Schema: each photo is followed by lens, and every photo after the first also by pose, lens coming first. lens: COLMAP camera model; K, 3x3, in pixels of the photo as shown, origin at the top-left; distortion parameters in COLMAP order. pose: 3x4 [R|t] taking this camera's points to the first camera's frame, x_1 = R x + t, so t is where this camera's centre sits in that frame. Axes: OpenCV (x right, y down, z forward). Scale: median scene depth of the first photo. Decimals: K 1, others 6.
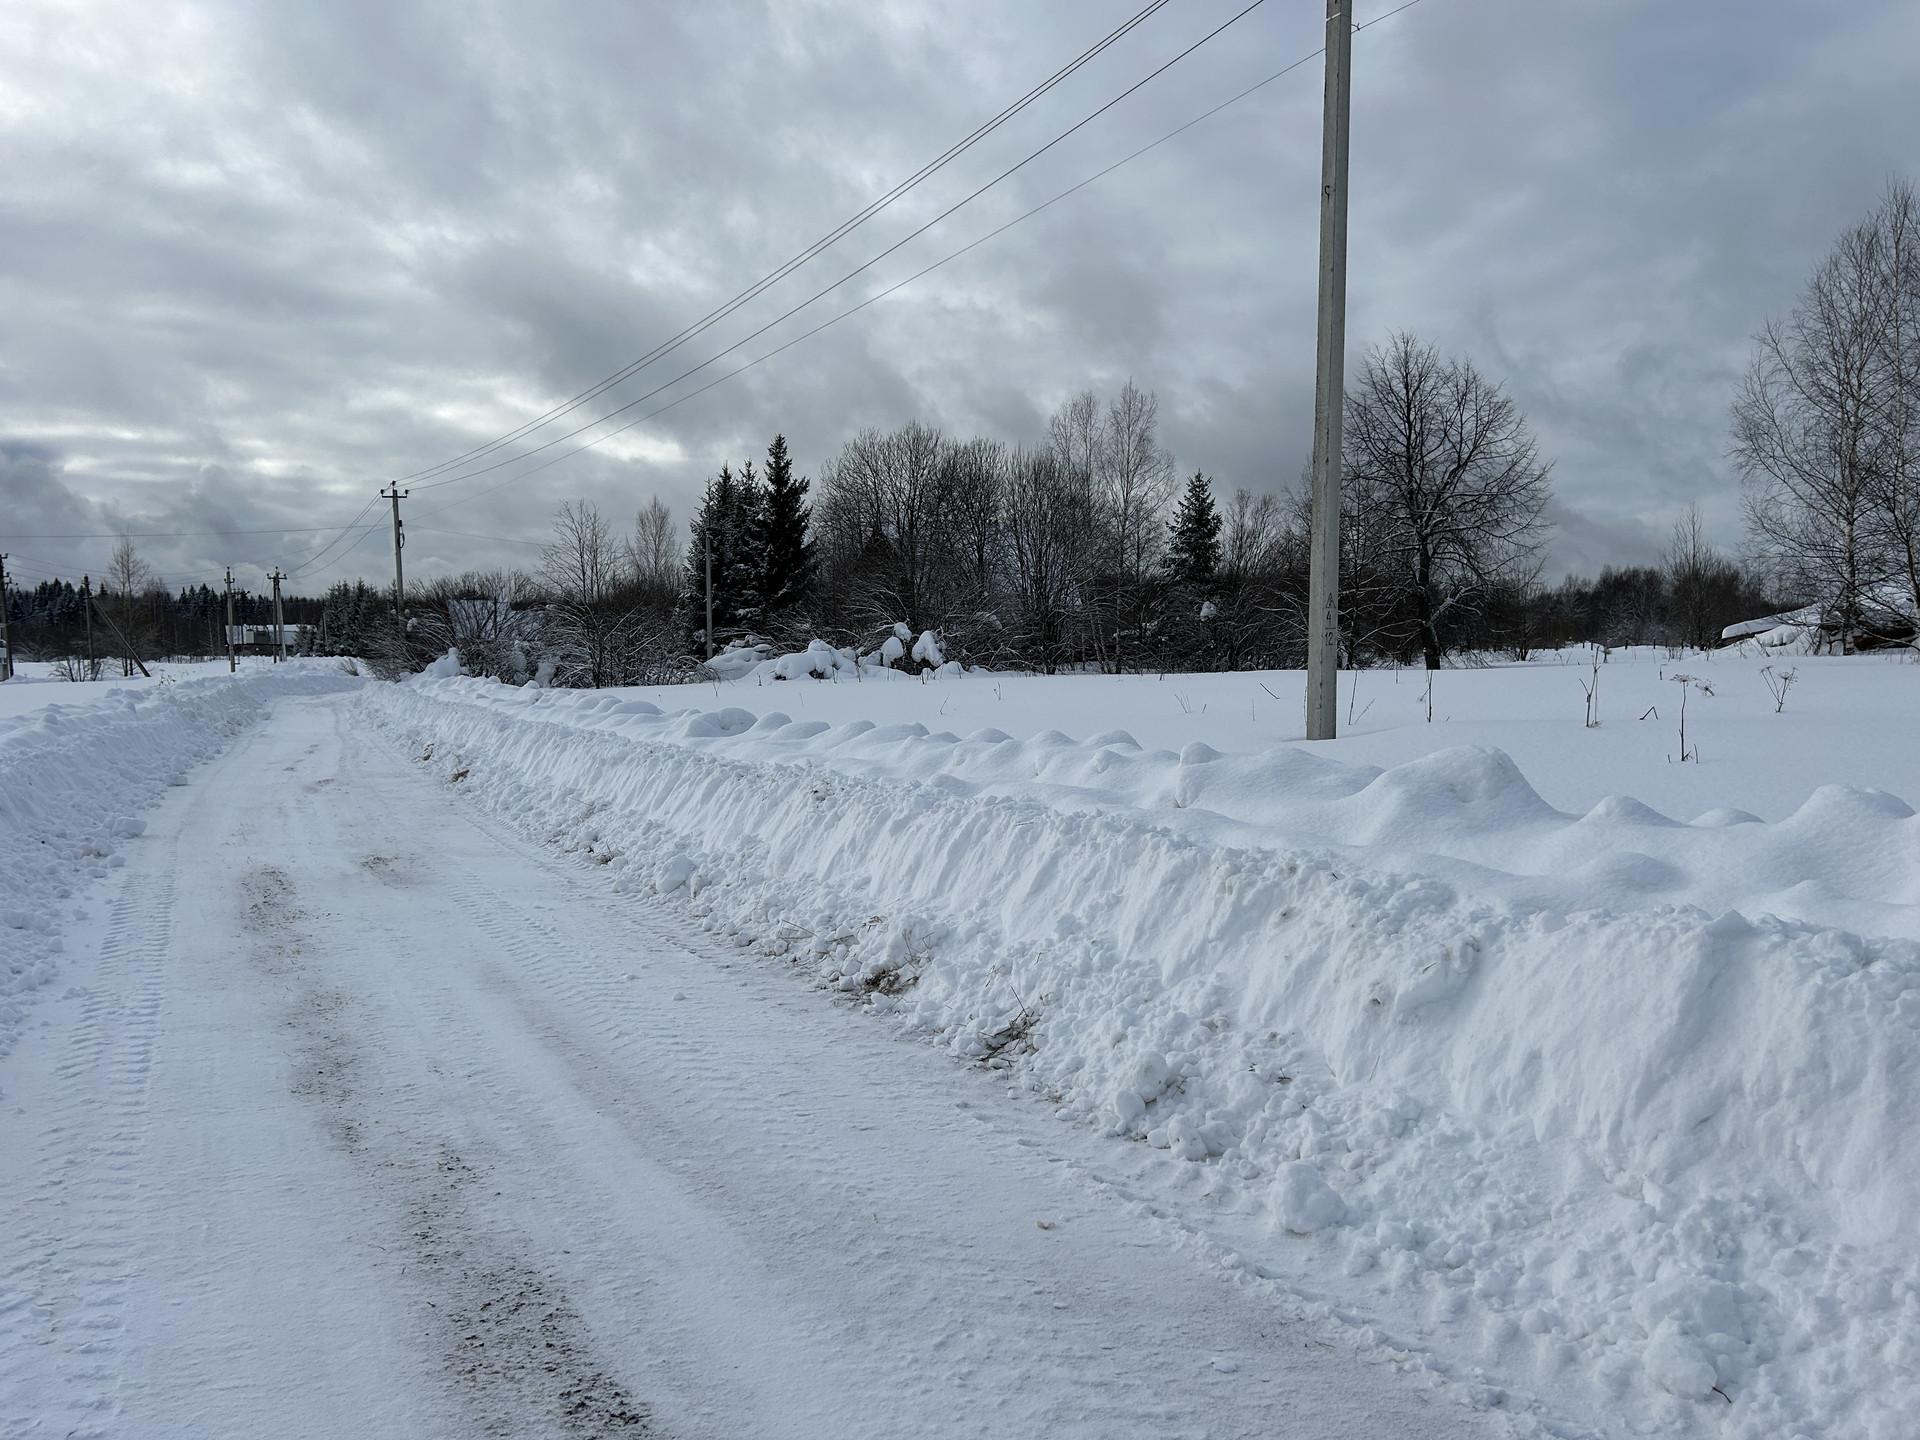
lens RADIAL K [[1447.4, 0, 962.7], [0, 1447.4, 711.3], [0, 0, 1]] dist [0.062093, -0.065771]
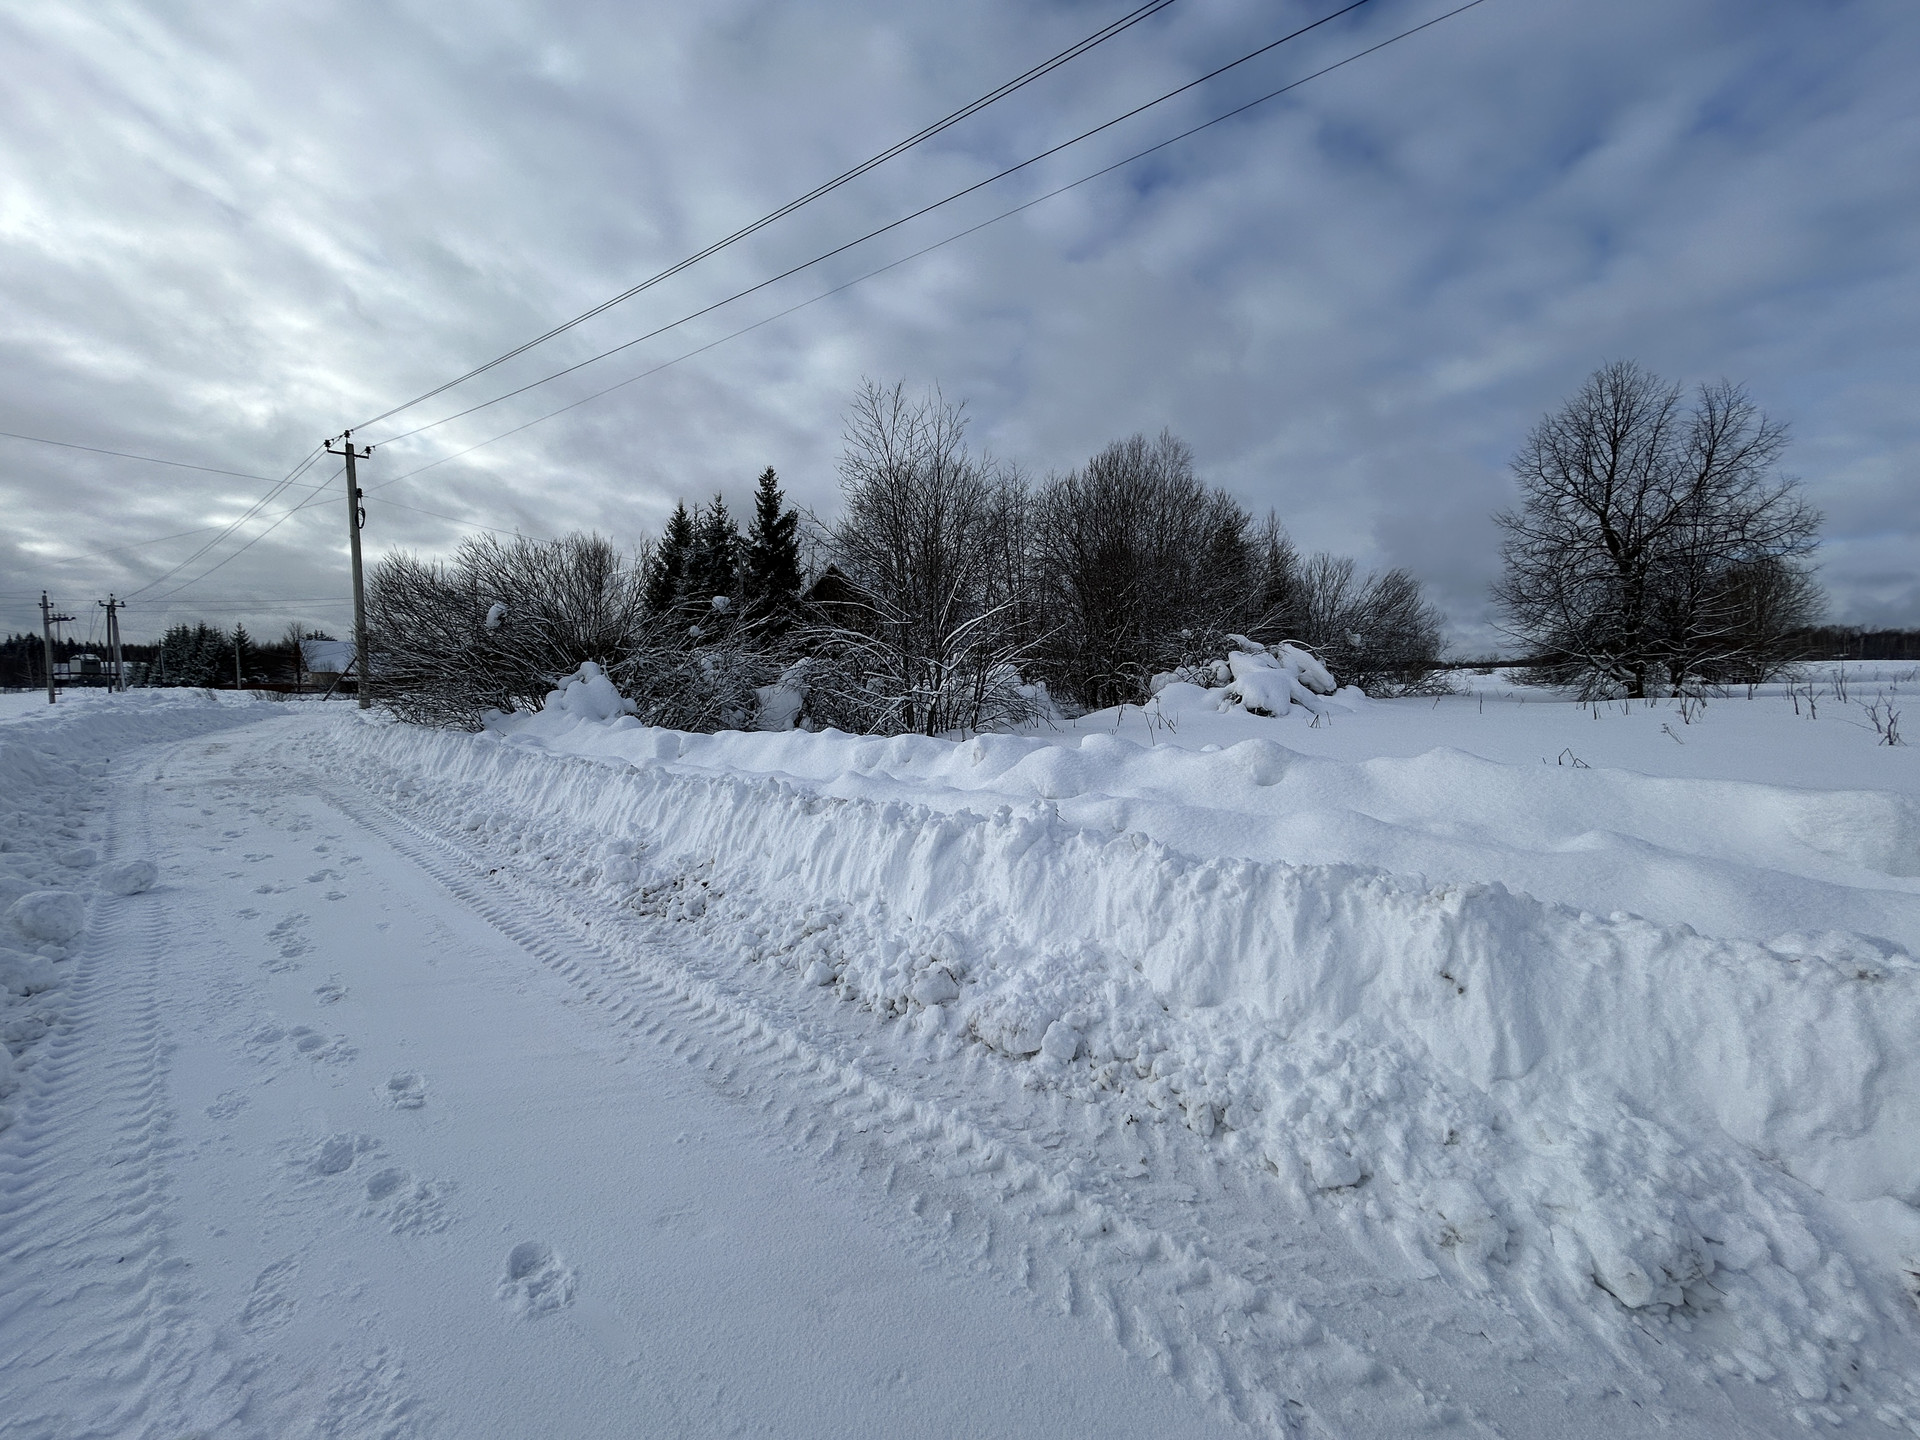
lens RADIAL K [[775.2, 0, 944.9], [0, 775.2, 703.5], [0, 0, 1]] dist [-0.001277, -0.000136]
pose [[0.925392, -0.009796, 0.378885, -0.330028], [0.016302, 0.999770, -0.013968, -0.022415], [-0.378661, 0.019102, 0.925338, 0.683159]]
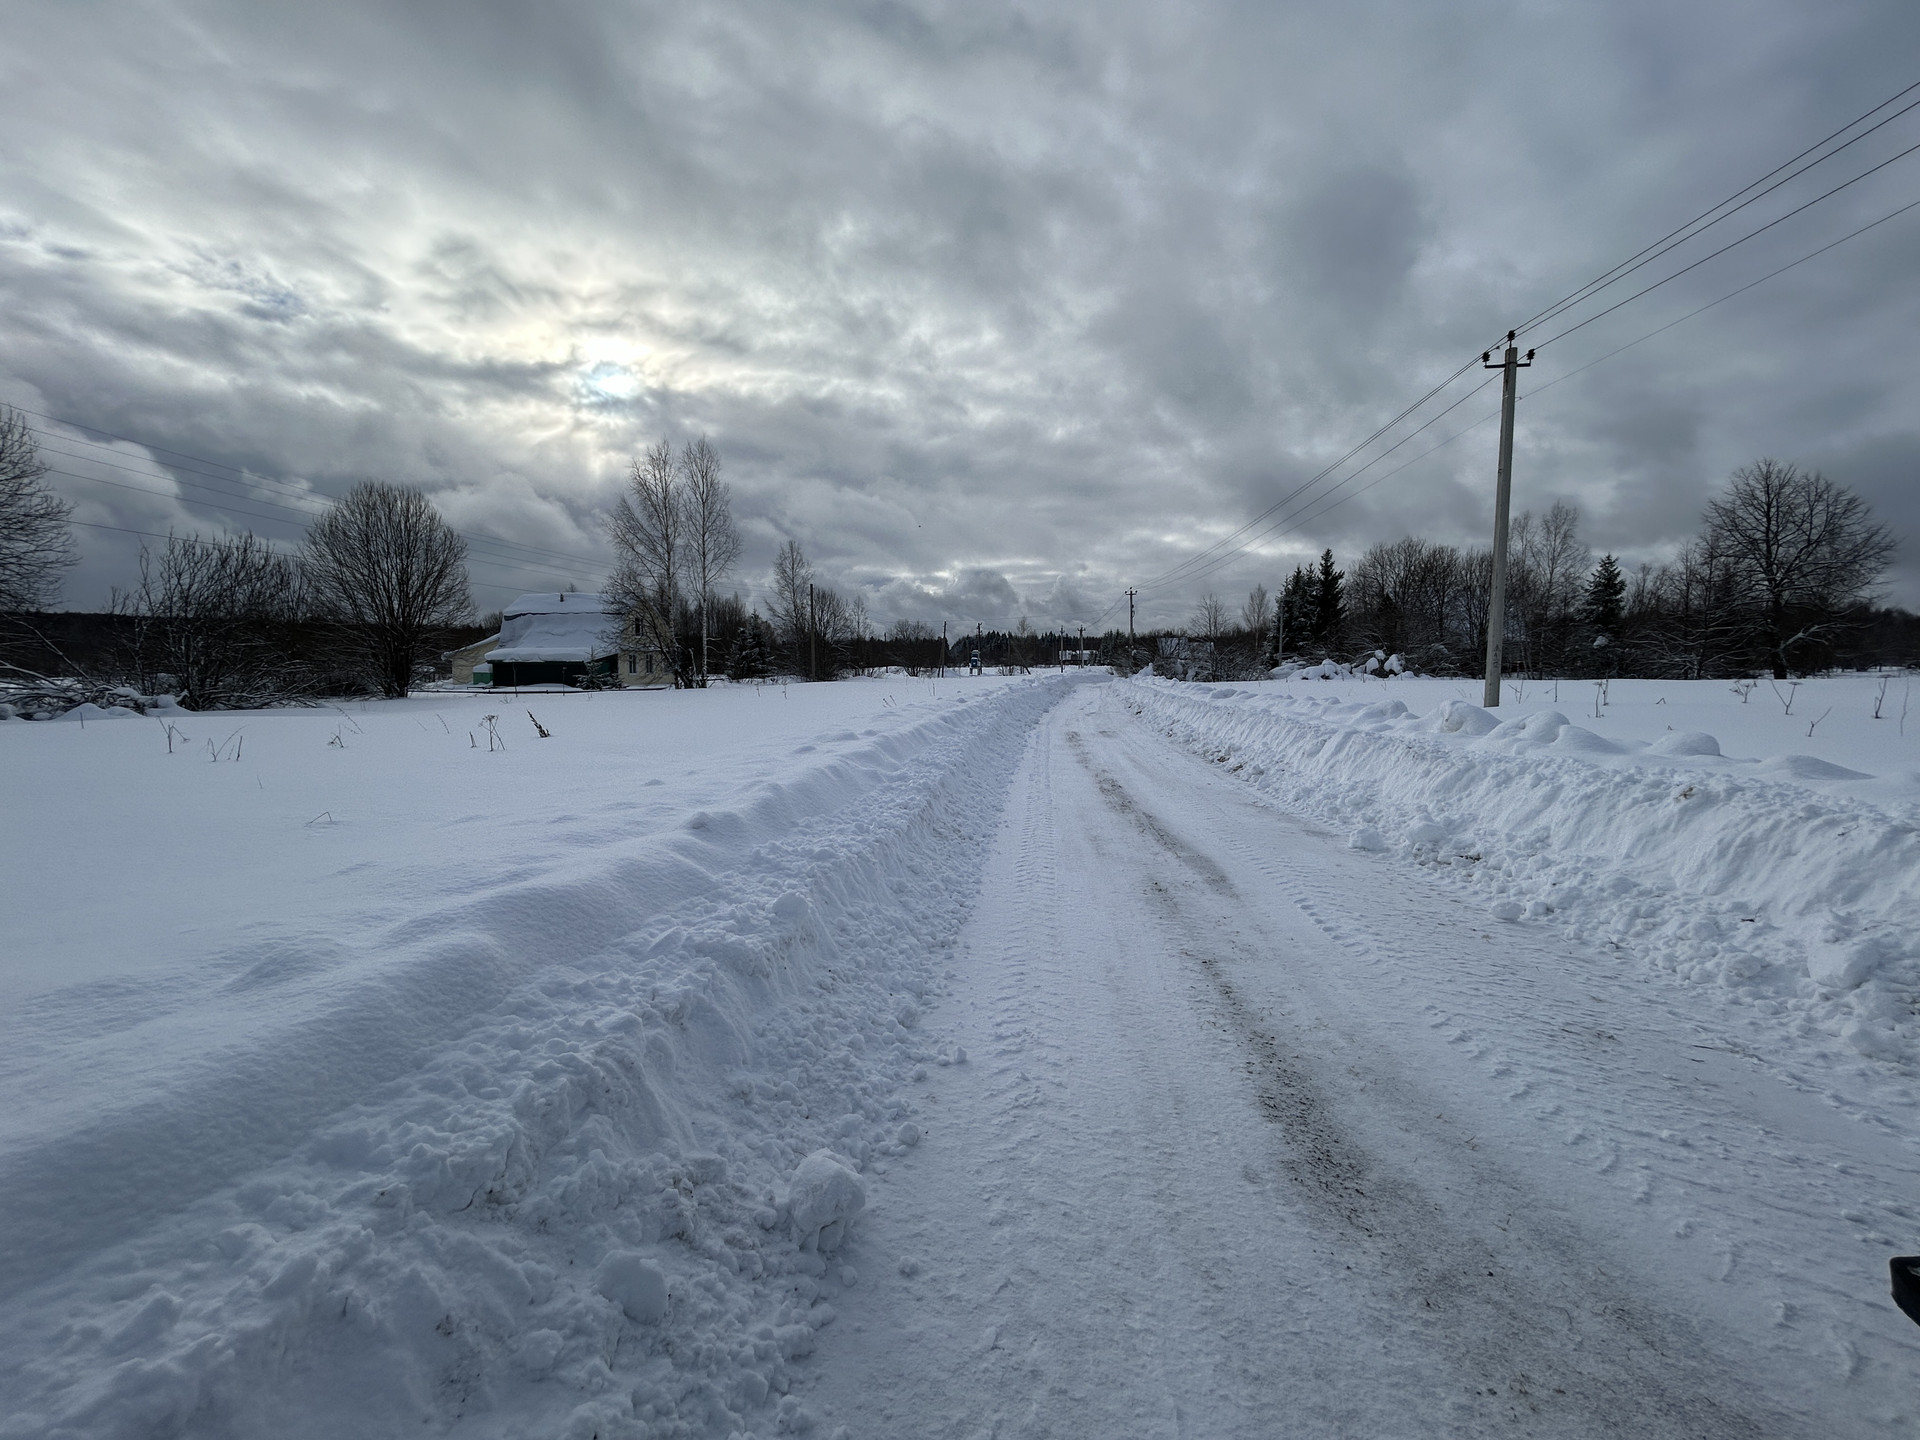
lens RADIAL K [[775.2, 0, 949.6], [0, 775.2, 728.8], [0, 0, 1]] dist [-0.001277, -0.000136]
pose [[0.822821, 0.053028, -0.565821, 0.074356], [-0.028071, 0.998214, 0.052730, 0.003484], [0.567607, -0.027505, 0.822840, -0.156433]]
